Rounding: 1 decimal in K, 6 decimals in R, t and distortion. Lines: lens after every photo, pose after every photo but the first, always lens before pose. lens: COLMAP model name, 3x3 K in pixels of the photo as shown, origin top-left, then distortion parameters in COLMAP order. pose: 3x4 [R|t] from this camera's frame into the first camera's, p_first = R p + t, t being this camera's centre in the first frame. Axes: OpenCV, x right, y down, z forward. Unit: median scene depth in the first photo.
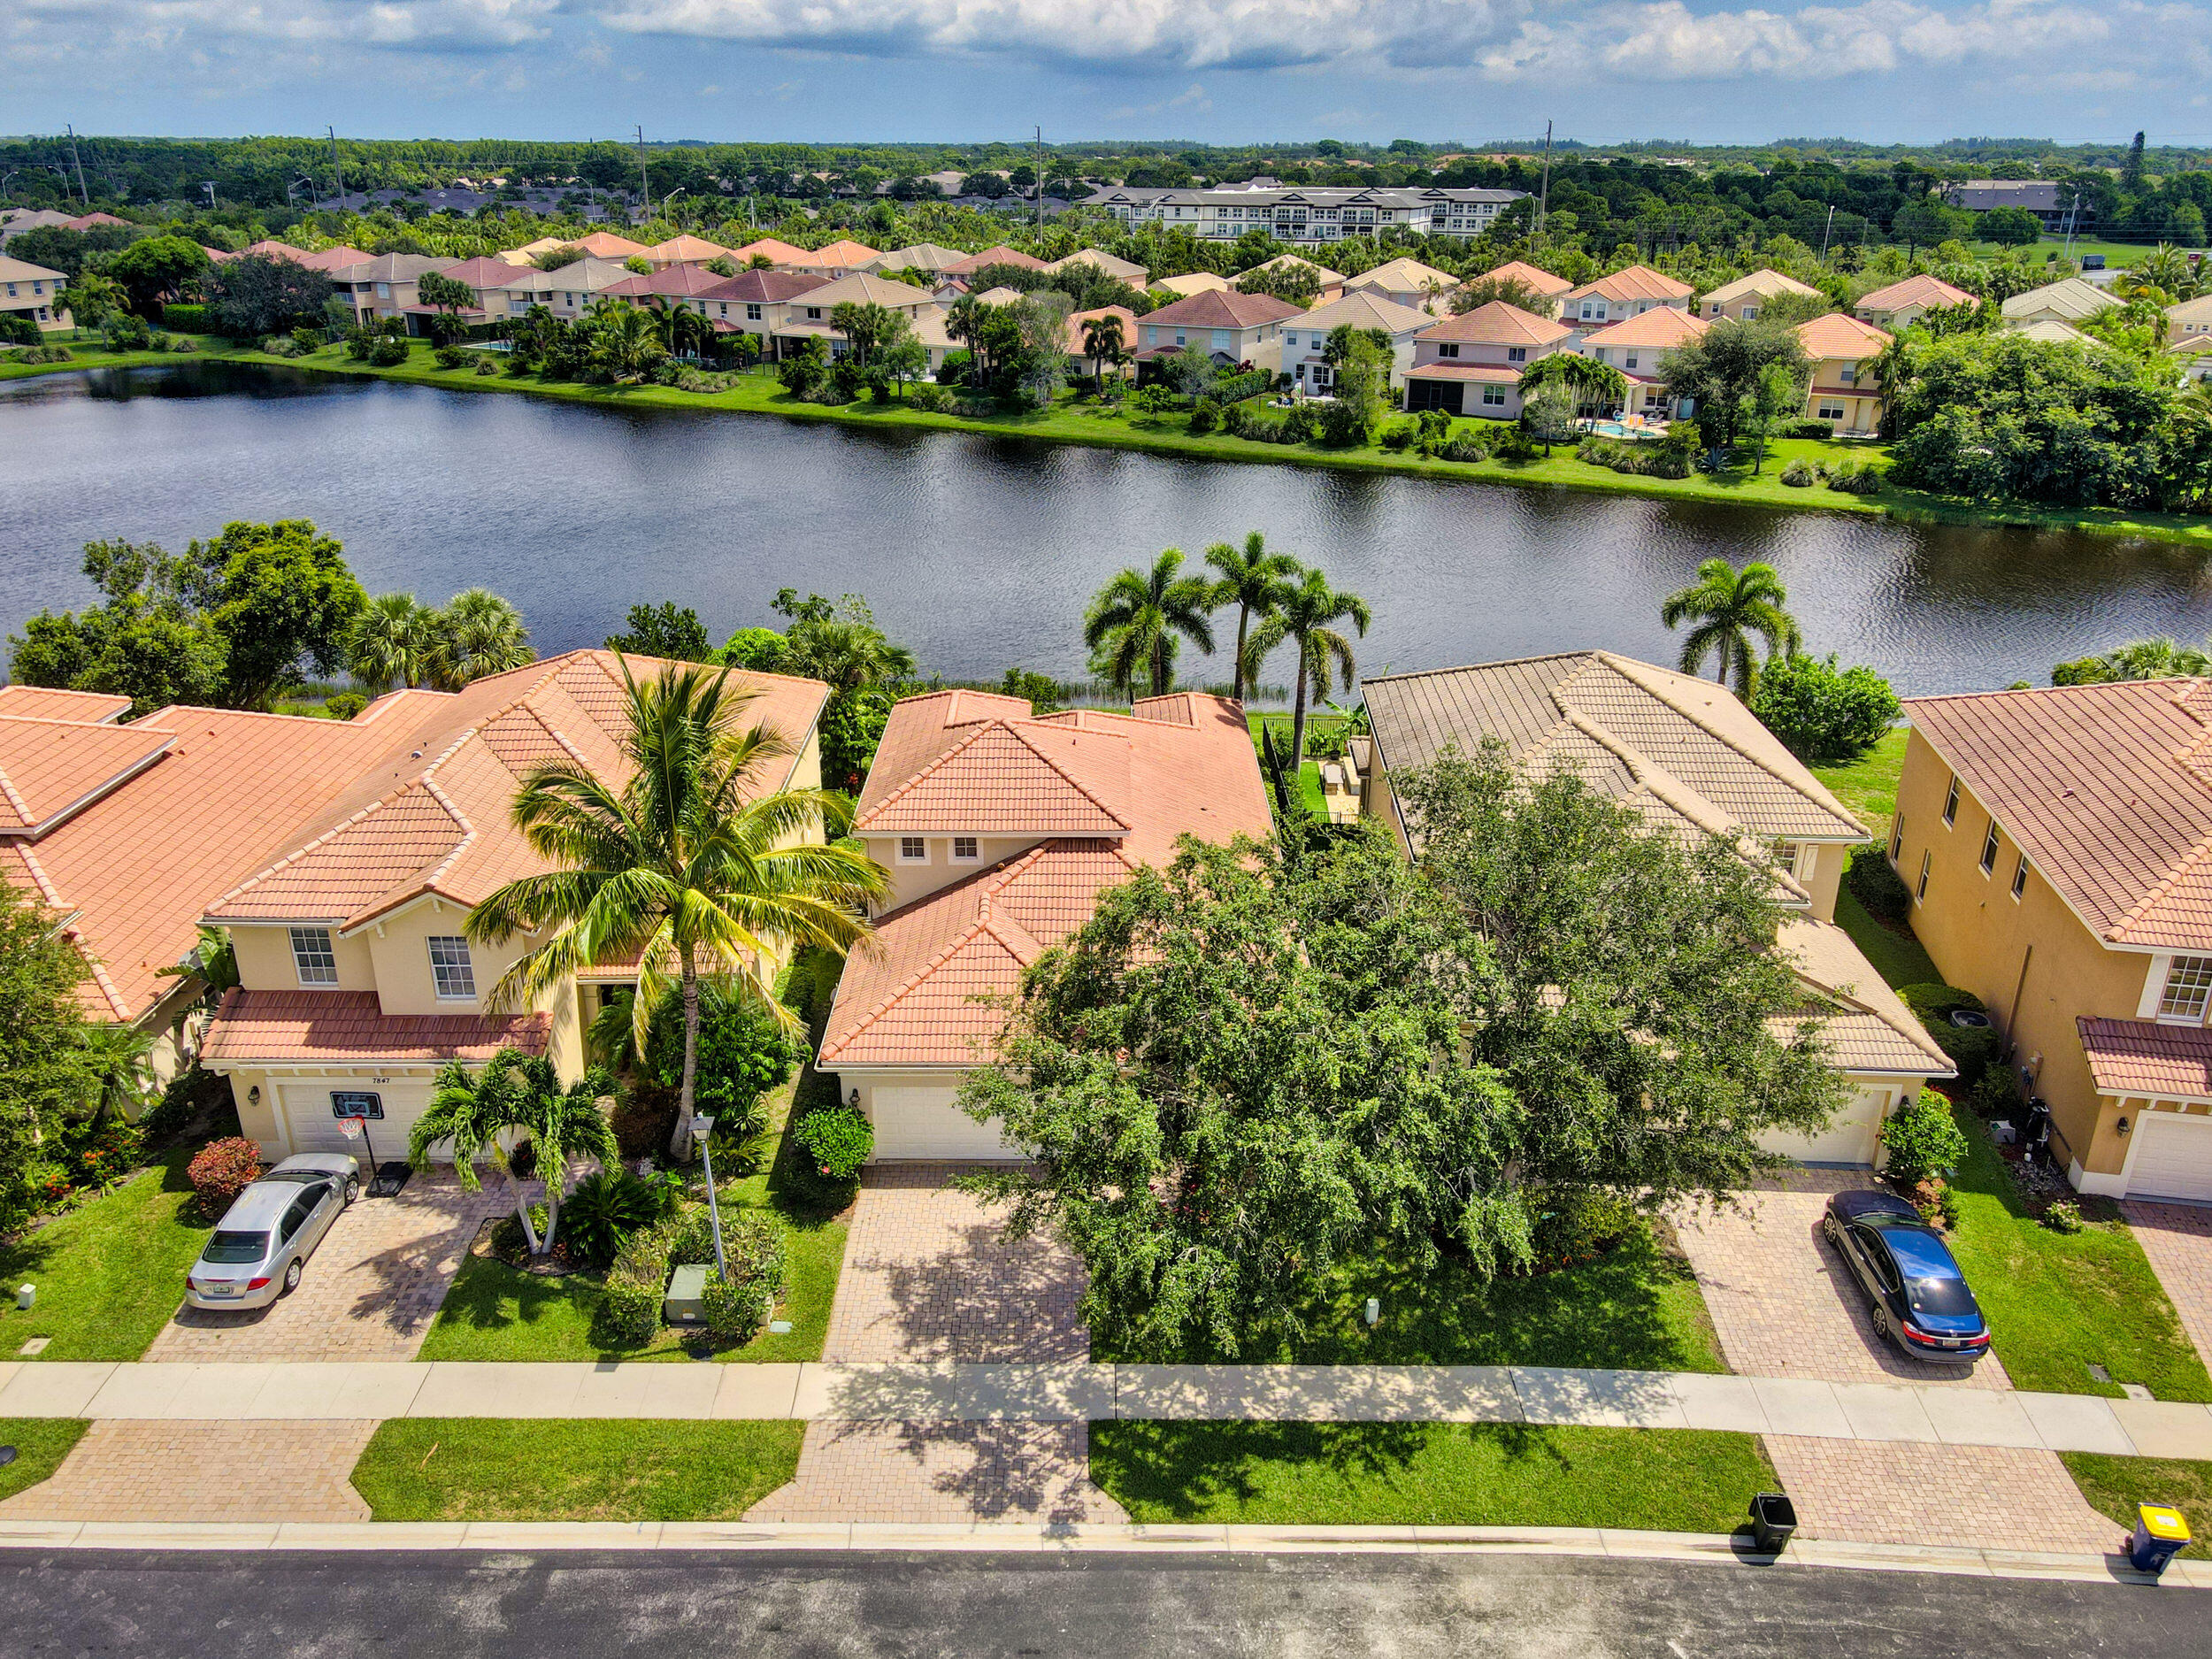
lens RADIAL K [[1598.4, 0, 1106.0], [0, 1598.4, 829.5], [0, 0, 1]] dist [0.018048, -0.002456]
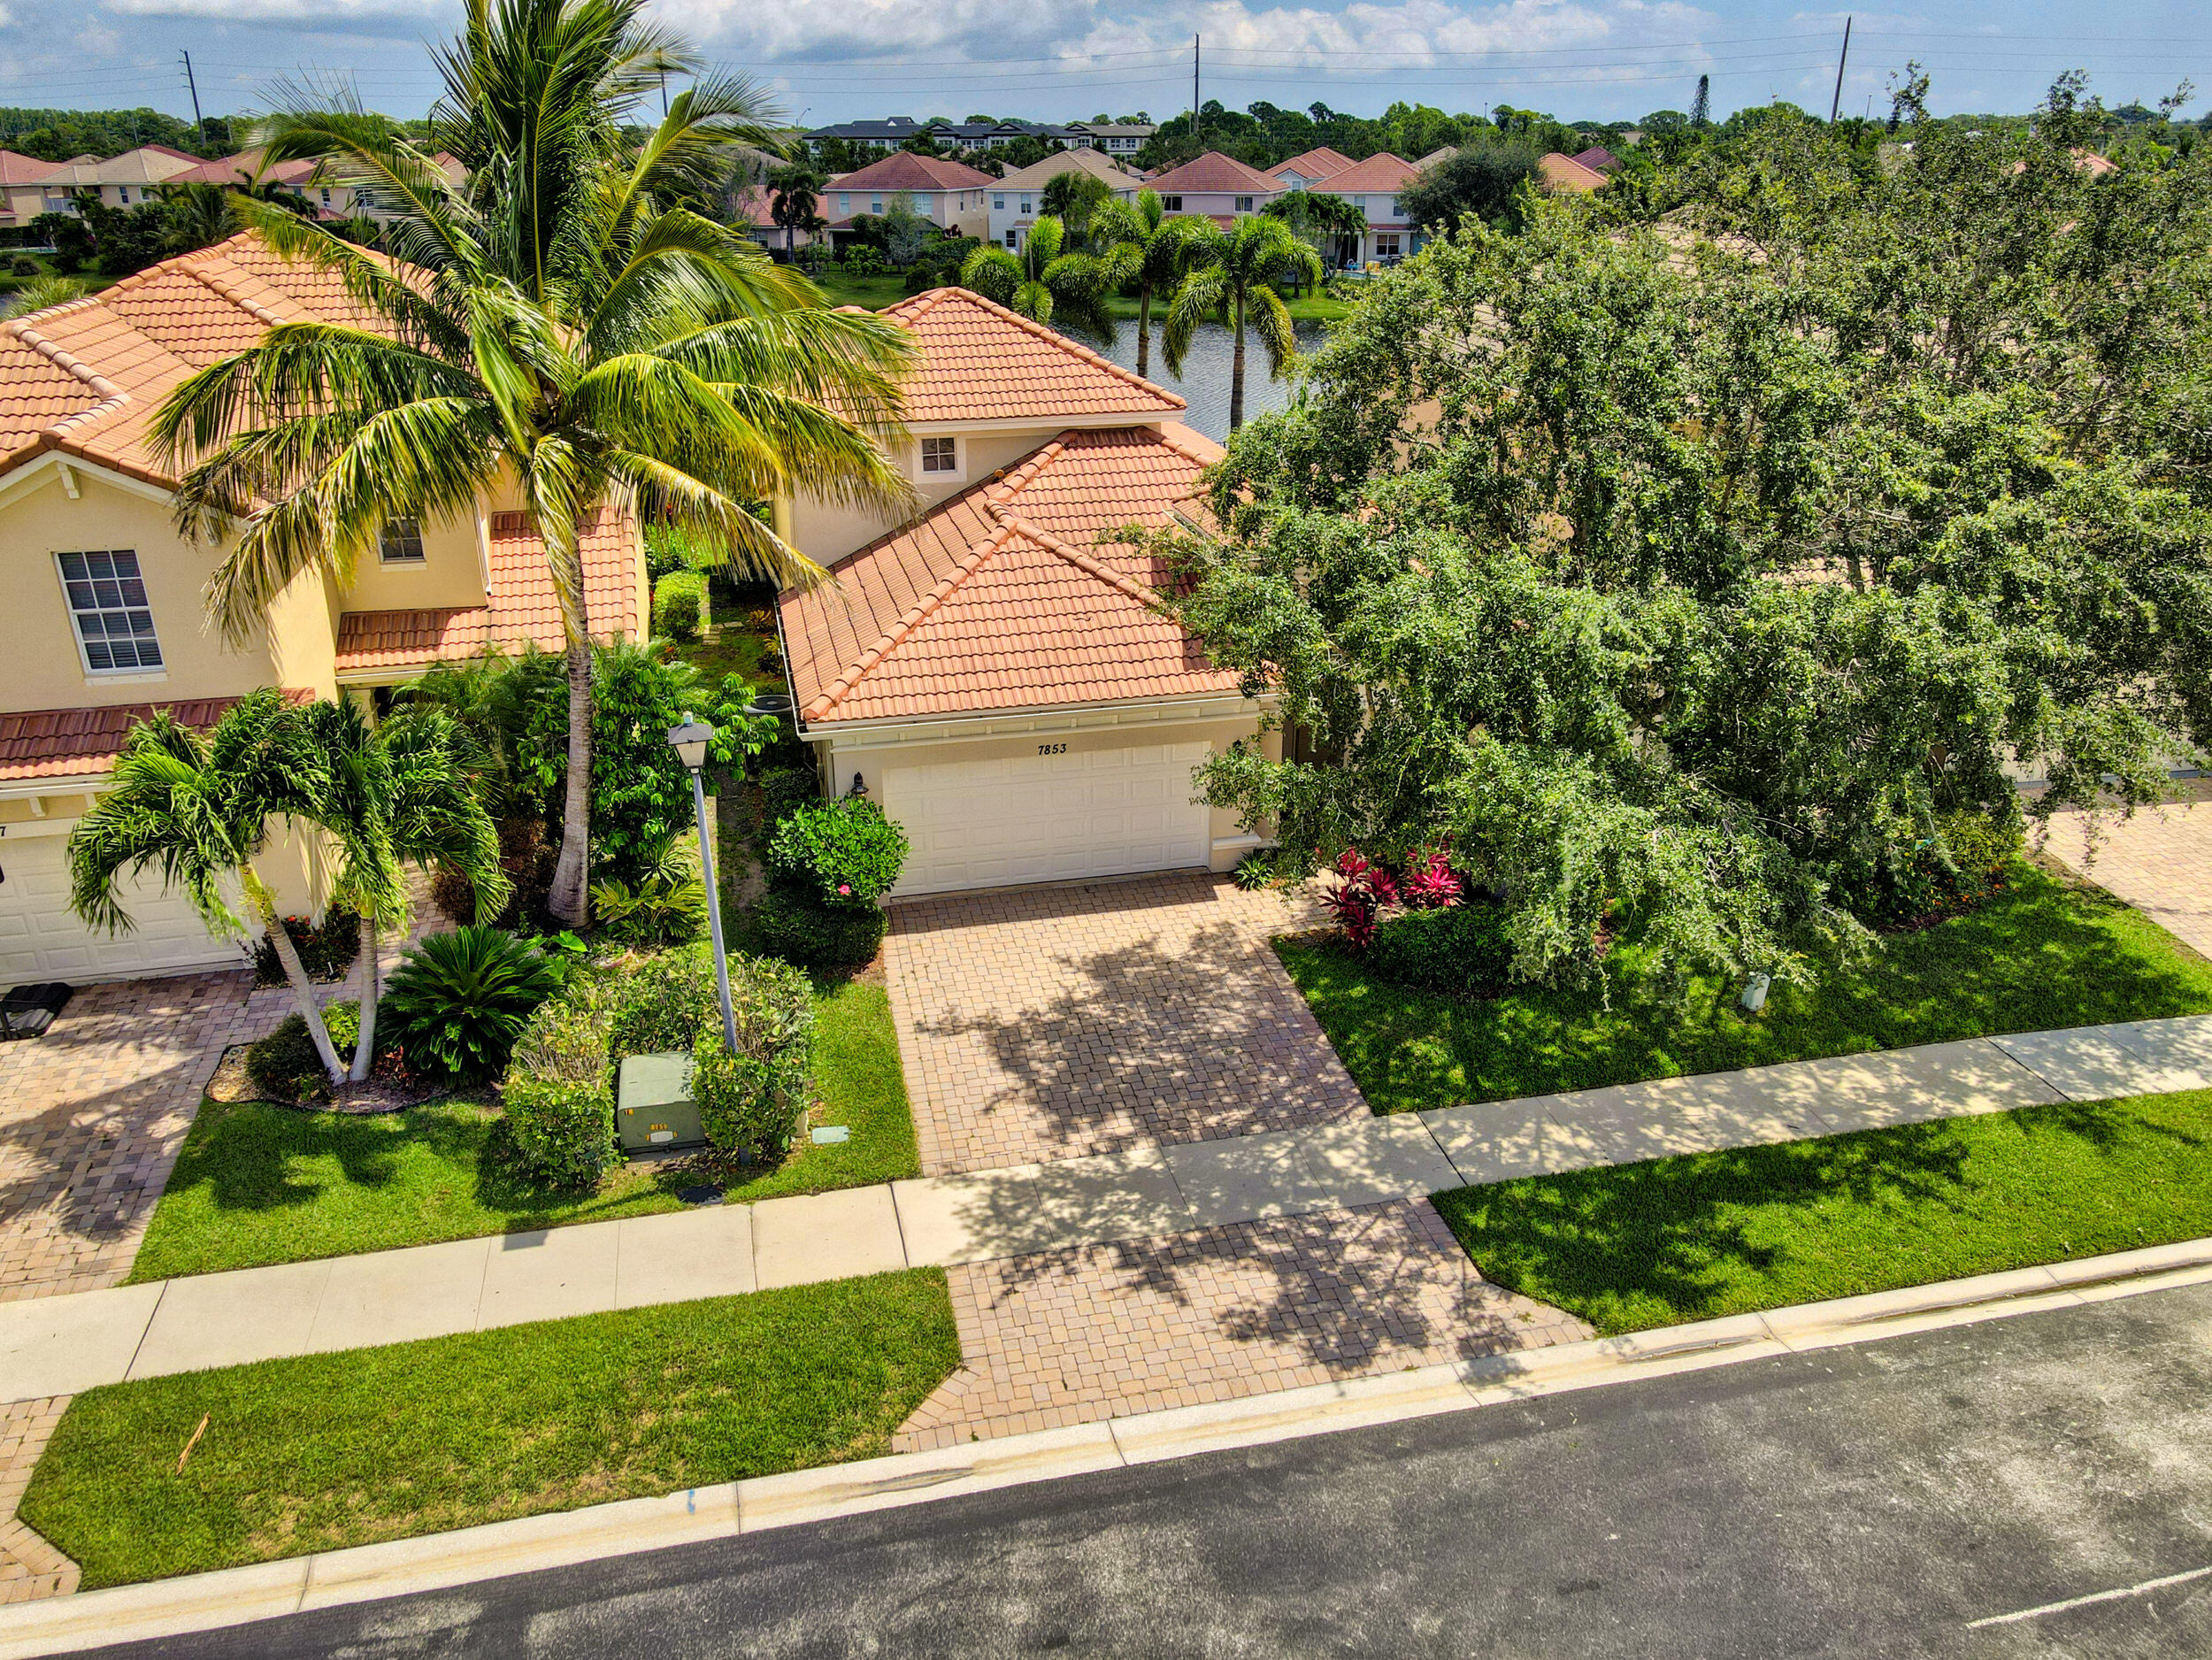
lens RADIAL K [[1592.5, 0, 1107.7], [0, 1592.5, 831.4], [0, 0, 1]] dist [0.015242, 0.000588]
pose [[0.974677, -0.092459, 0.203605, -0.194203], [0.090044, 0.995714, 0.021115, 0.183321], [-0.204685, -0.002247, 0.978825, 0.391625]]
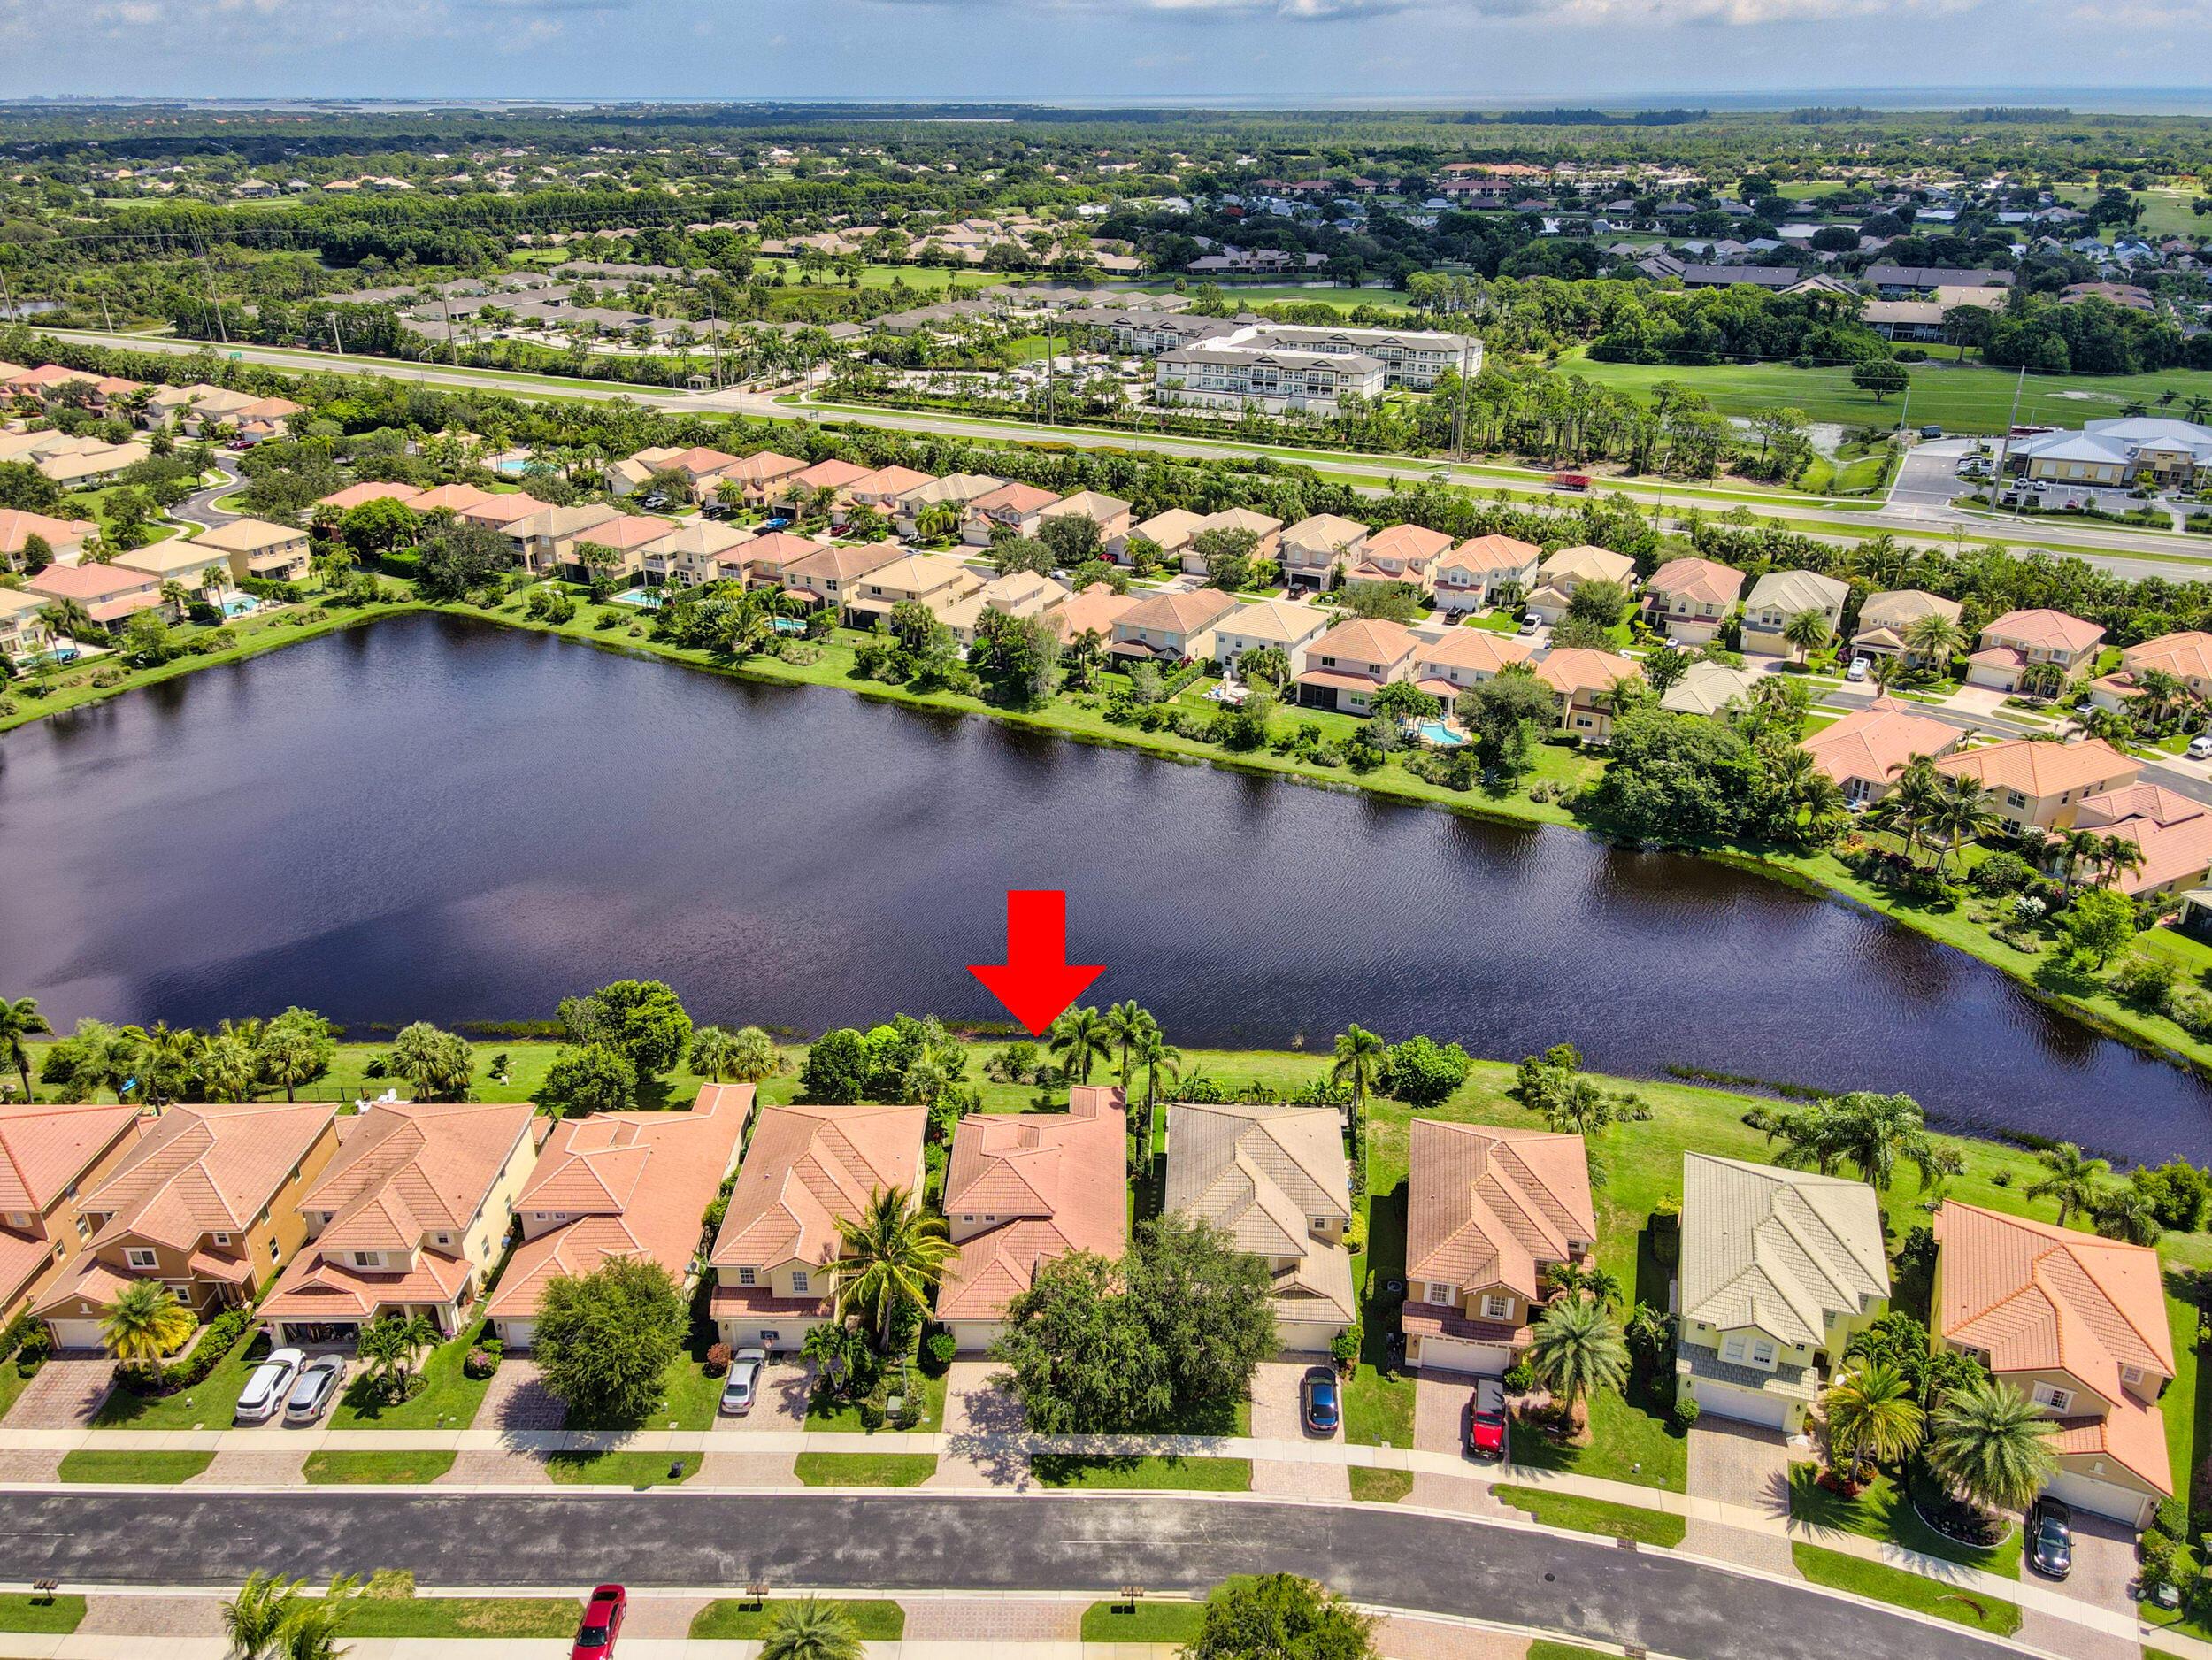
lens RADIAL K [[1572.7, 0, 1109.1], [0, 1572.7, 836.0], [0, 0, 1]] dist [0.011342, 0.005580]
pose [[0.999936, 0.000247, -0.011345, 0.143945], [0.000060, 0.999635, 0.027029, -0.744527], [0.011348, -0.027028, 0.999570, -1.644593]]
